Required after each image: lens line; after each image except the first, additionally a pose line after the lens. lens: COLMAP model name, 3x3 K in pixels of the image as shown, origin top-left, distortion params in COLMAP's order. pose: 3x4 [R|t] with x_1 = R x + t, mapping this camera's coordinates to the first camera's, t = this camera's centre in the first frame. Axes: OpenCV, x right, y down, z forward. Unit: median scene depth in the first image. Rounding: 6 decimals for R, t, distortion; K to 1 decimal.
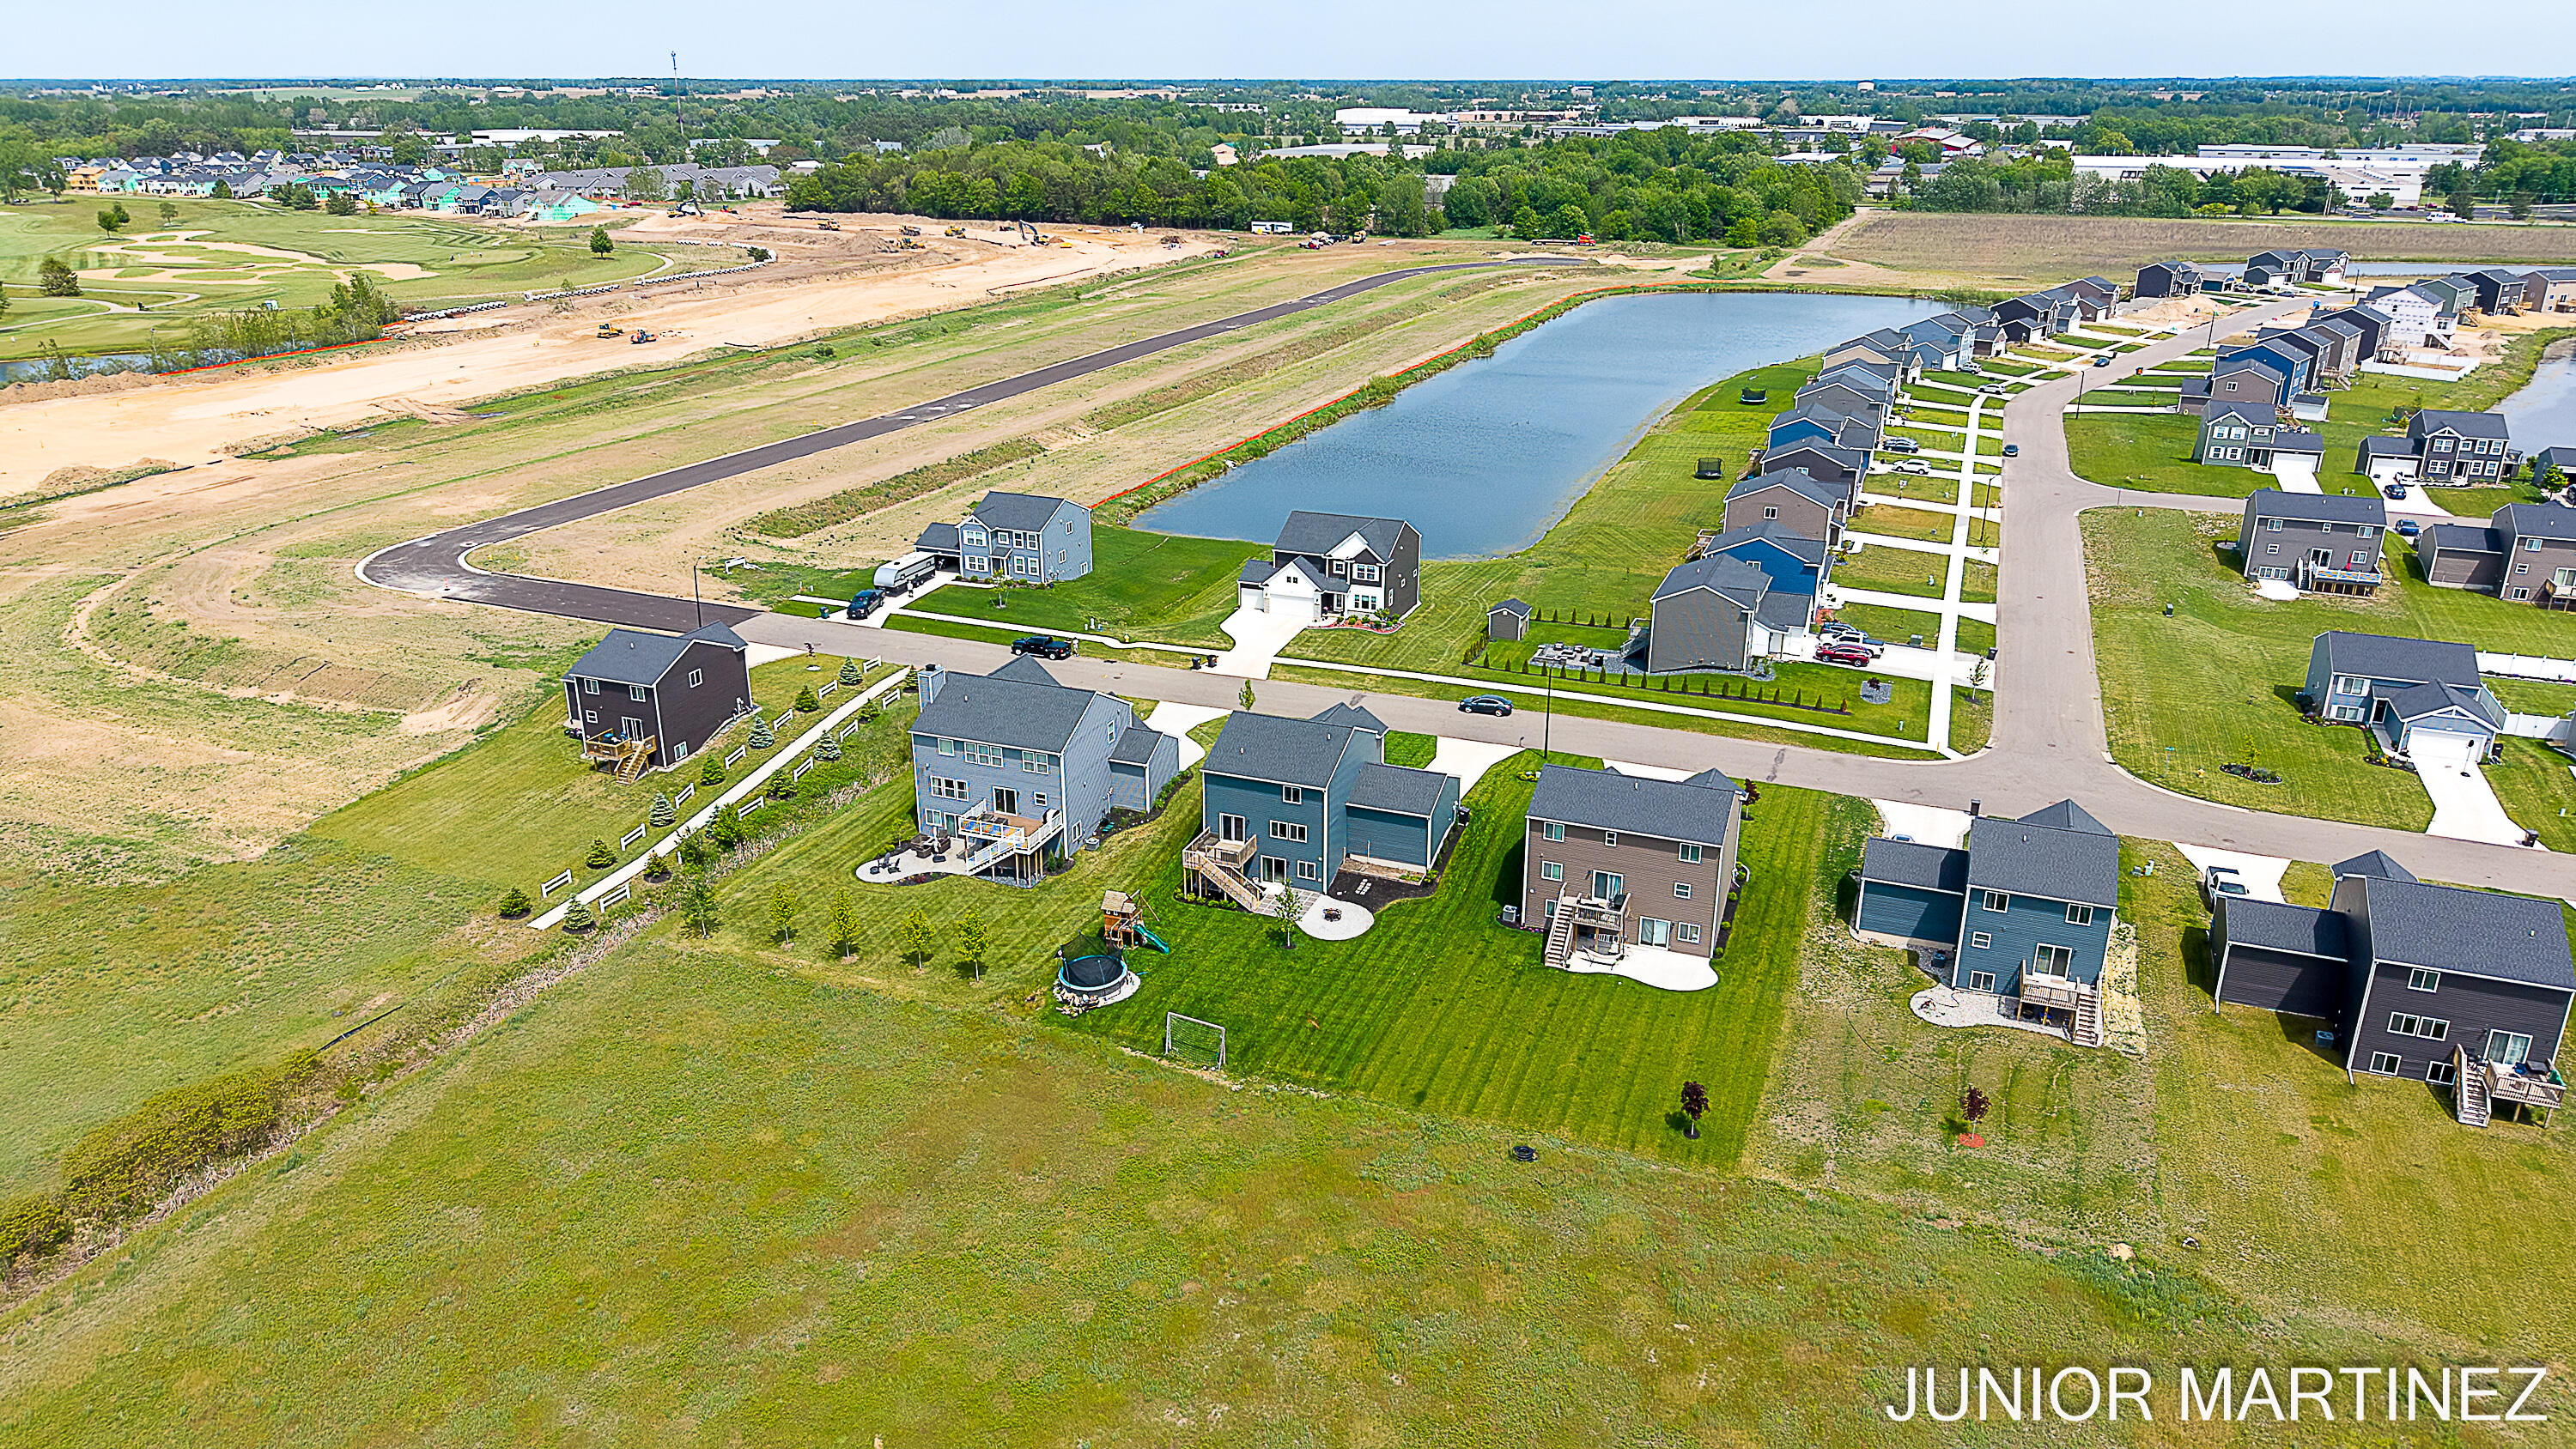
lens RADIAL K [[1744.1, 0, 1279.4], [0, 1744.1, 712.5], [0, 0, 1]] dist [0.046162, -0.057421]
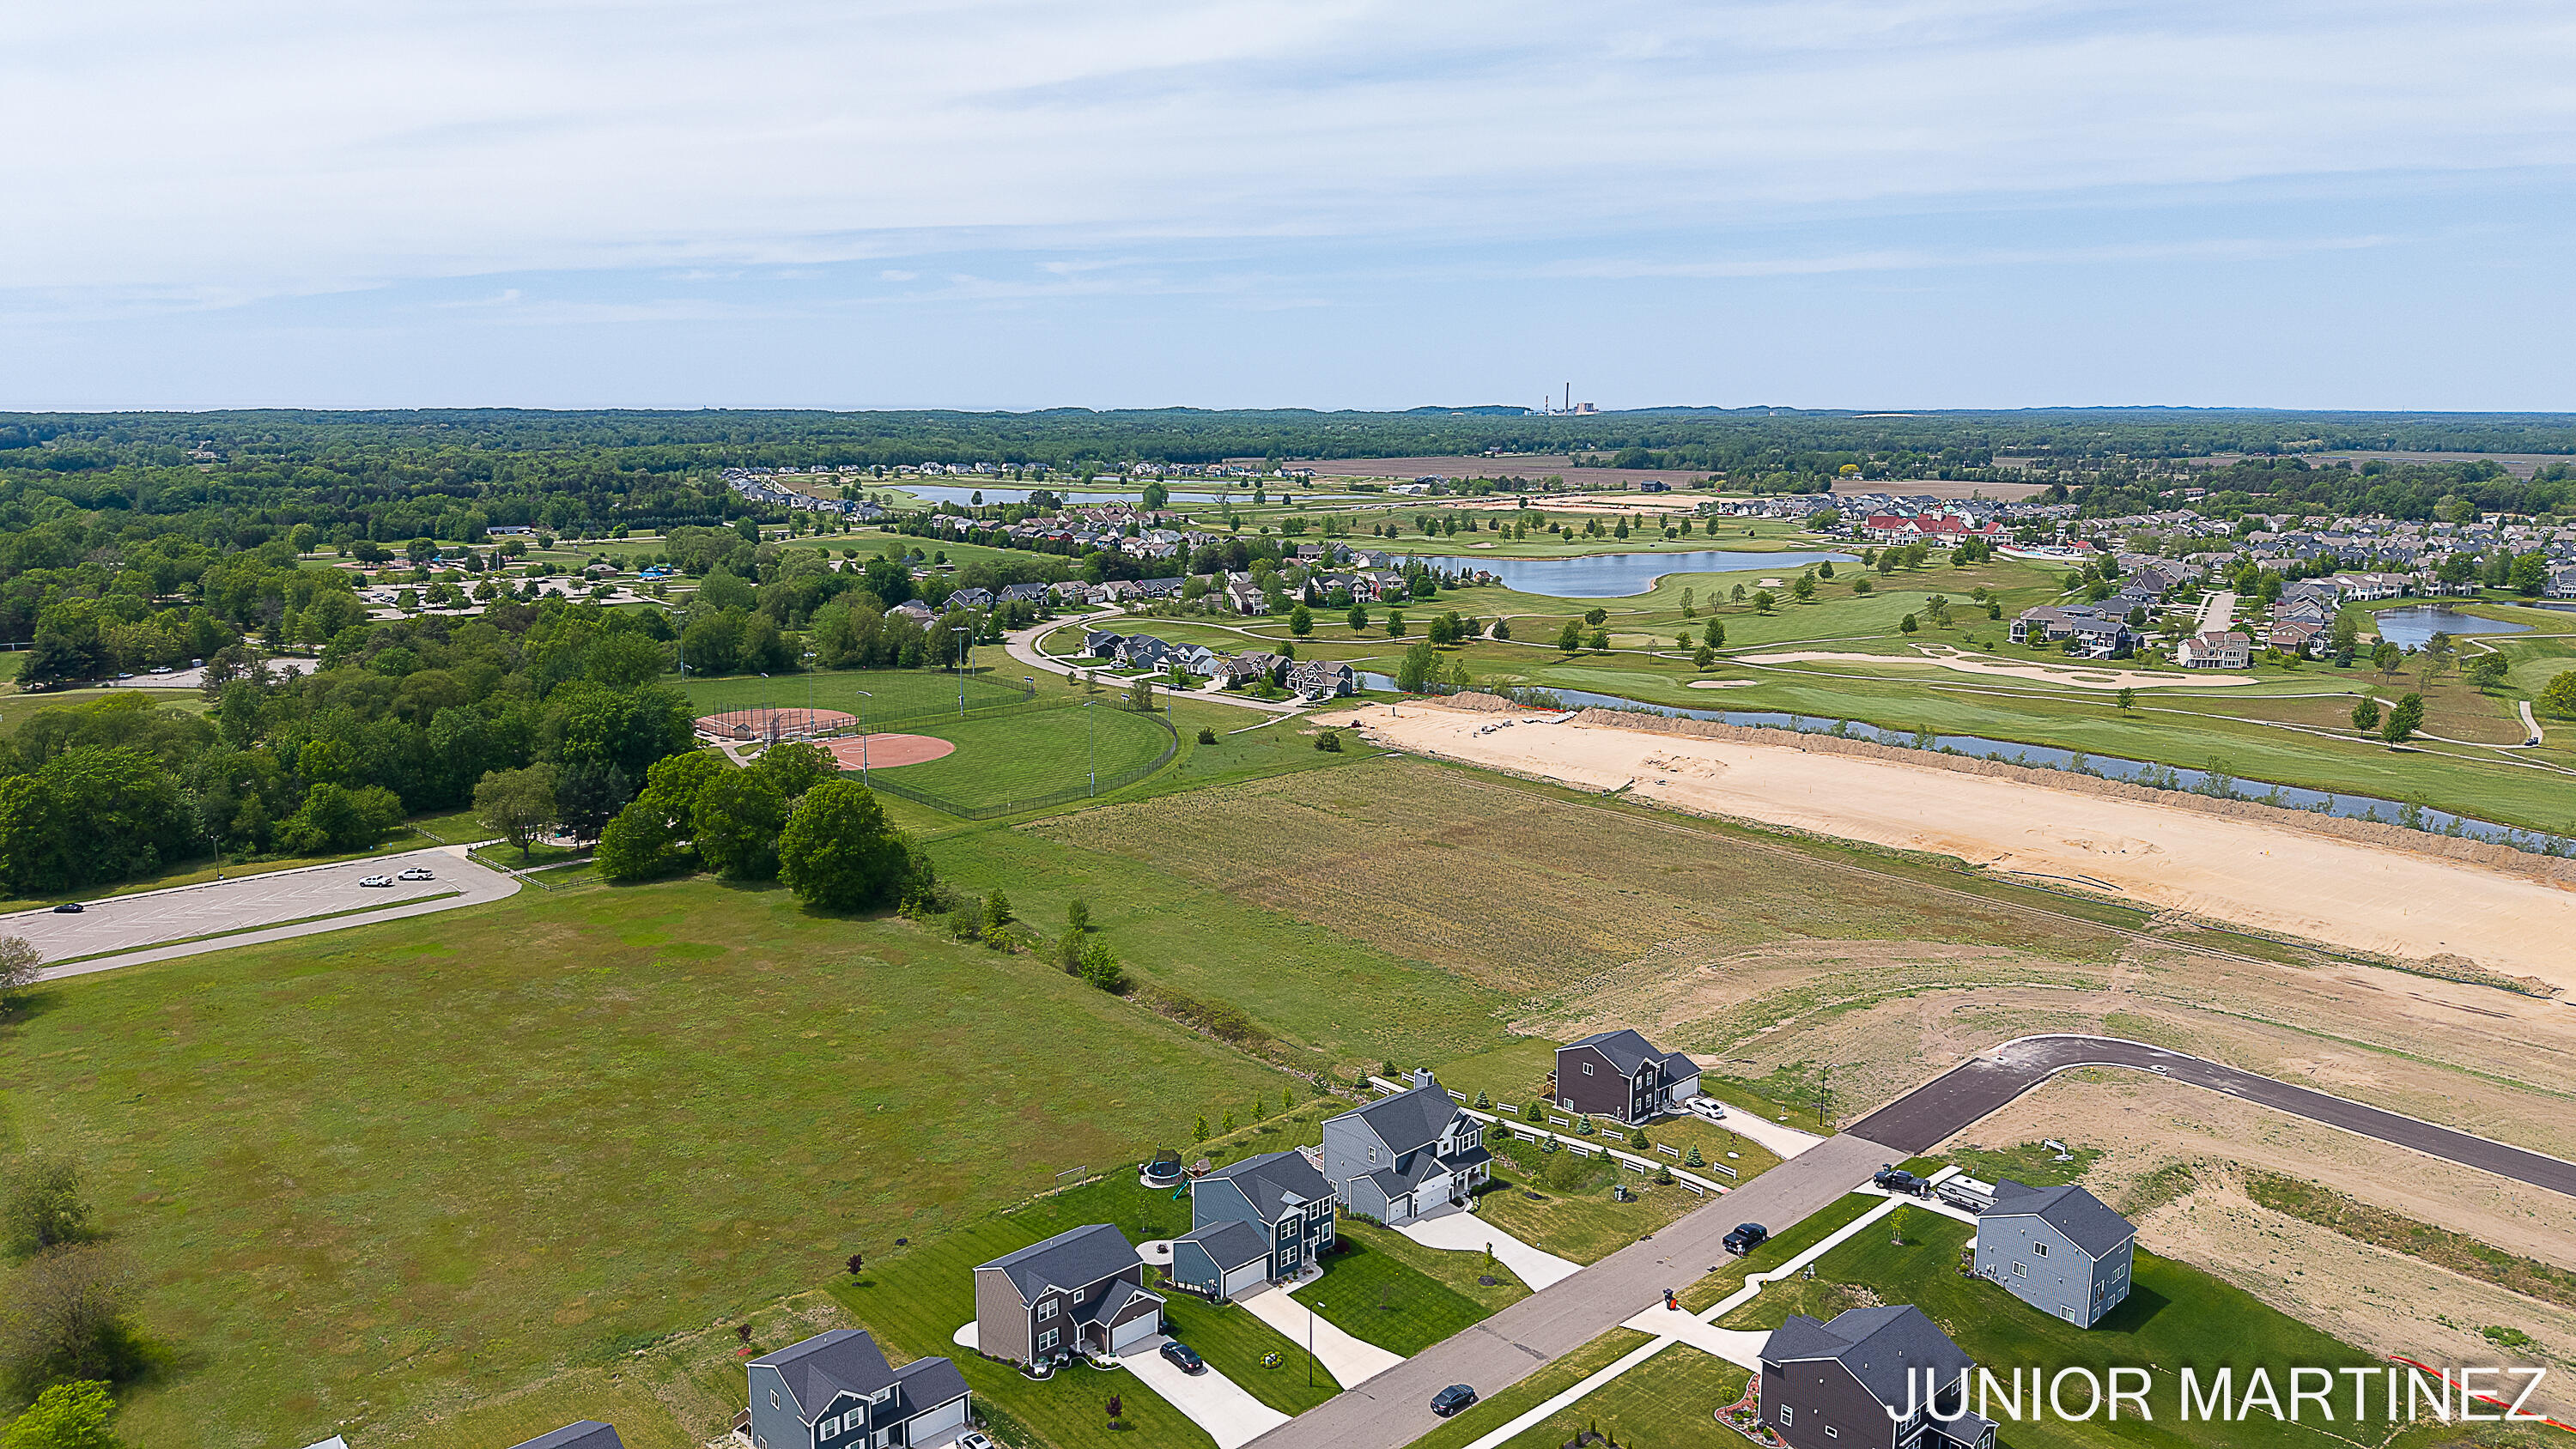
lens RADIAL K [[1744.1, 0, 1279.4], [0, 1744.1, 712.5], [0, 0, 1]] dist [0.046162, -0.057421]
pose [[-0.441754, 0.157251, -0.883247, 1.217094], [-0.311122, 0.896568, 0.315229, -0.788225], [0.841461, 0.414051, -0.347139, 1.364987]]
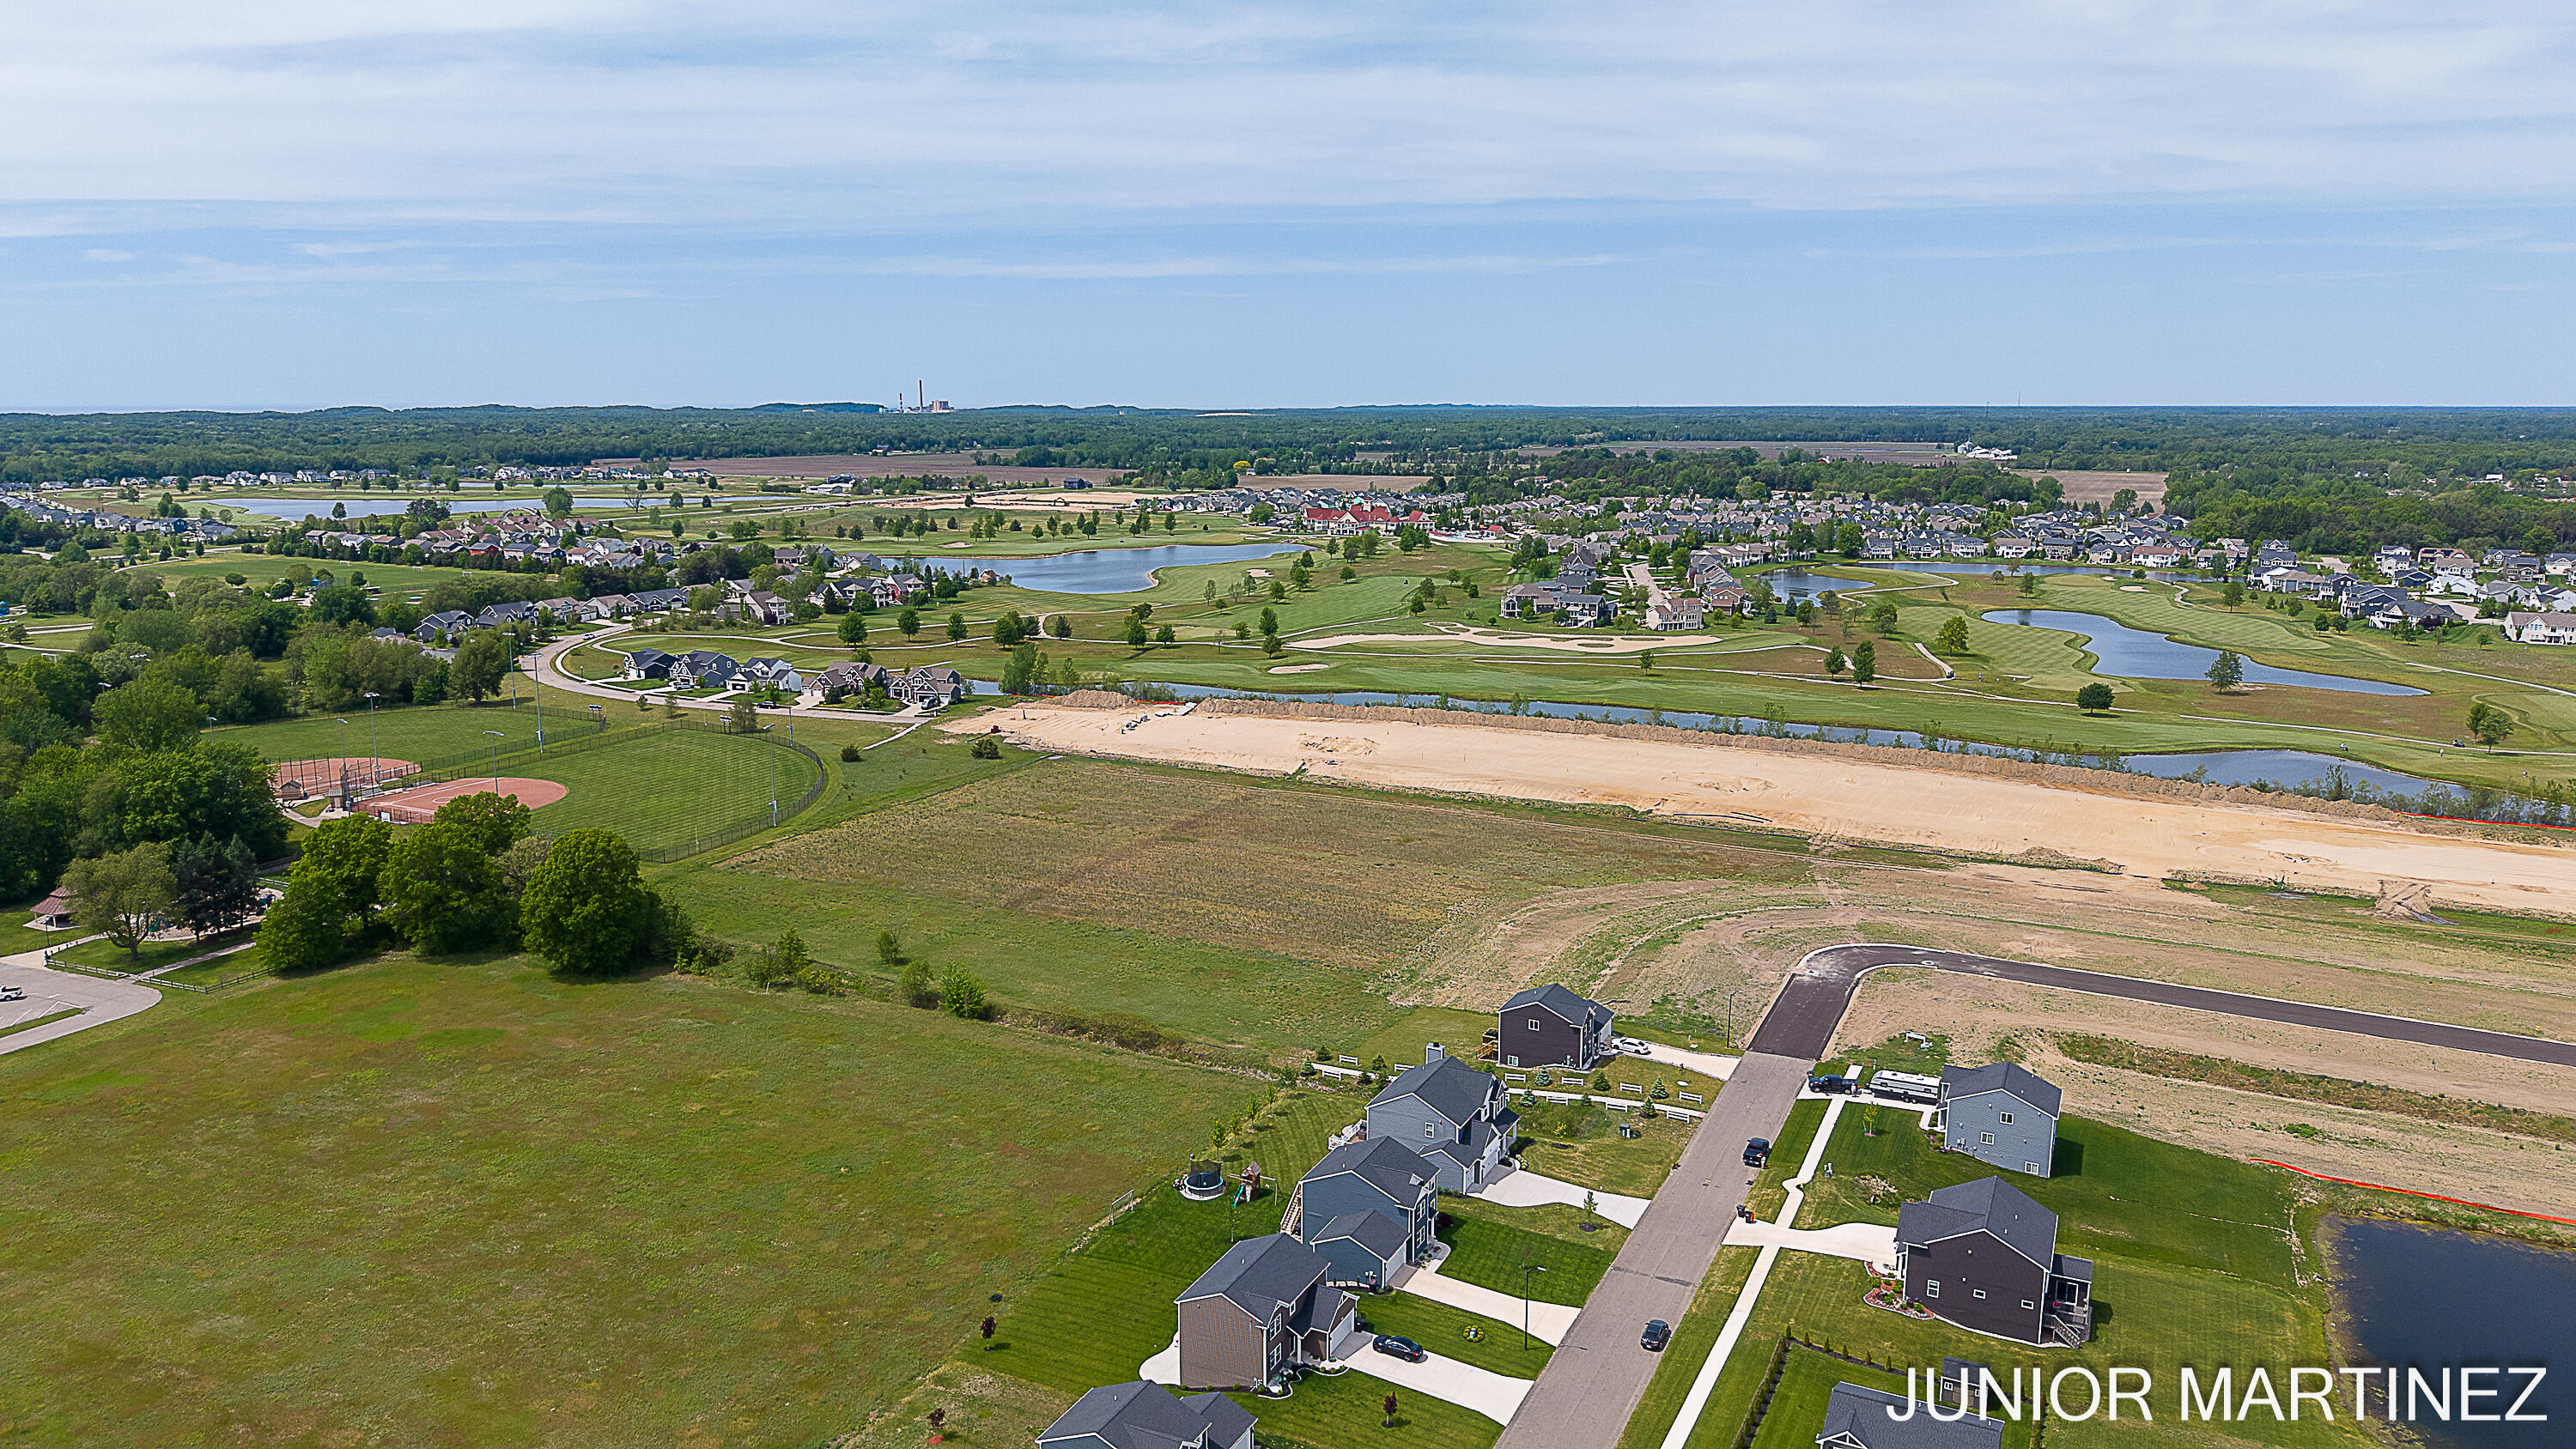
lens RADIAL K [[1729.6, 0, 1288.0], [0, 1729.6, 724.5], [0, 0, 1]] dist [0.062891, -0.106359]
pose [[-0.084350, 0.184586, -0.979190, 1.376307], [-0.342274, 0.917531, 0.202447, -0.598529], [0.935807, 0.352227, -0.014215, 0.836429]]
